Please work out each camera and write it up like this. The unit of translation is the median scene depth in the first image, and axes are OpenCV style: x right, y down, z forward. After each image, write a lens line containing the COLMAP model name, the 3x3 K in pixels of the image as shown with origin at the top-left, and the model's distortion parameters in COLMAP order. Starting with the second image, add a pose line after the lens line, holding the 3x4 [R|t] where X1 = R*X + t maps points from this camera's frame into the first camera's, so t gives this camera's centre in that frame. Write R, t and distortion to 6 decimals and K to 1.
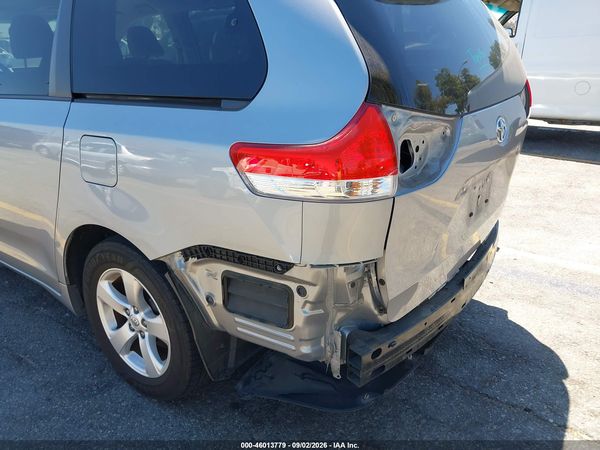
lens RADIAL K [[460.8, 0, 295.3], [0, 460.8, 227.7], [0, 0, 1]] dist [0.018413, -0.034469]
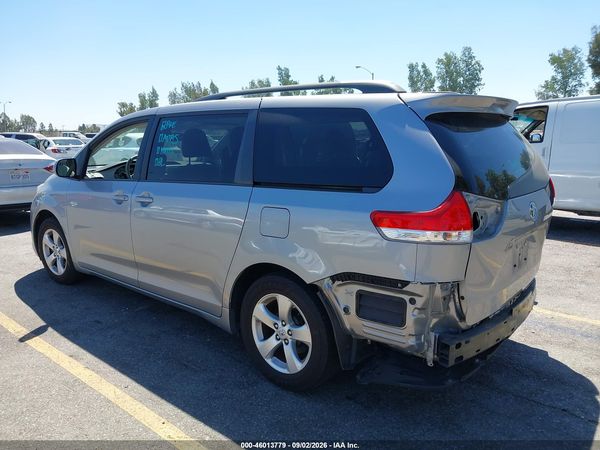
lens RADIAL K [[460.8, 0, 299.8], [0, 460.8, 221.2], [0, 0, 1]] dist [0.018413, -0.034469]
pose [[0.997630, 0.027720, -0.062973, -0.222245], [-0.039775, 0.979172, -0.199097, 0.156253], [0.056142, 0.201130, 0.977954, -0.523517]]
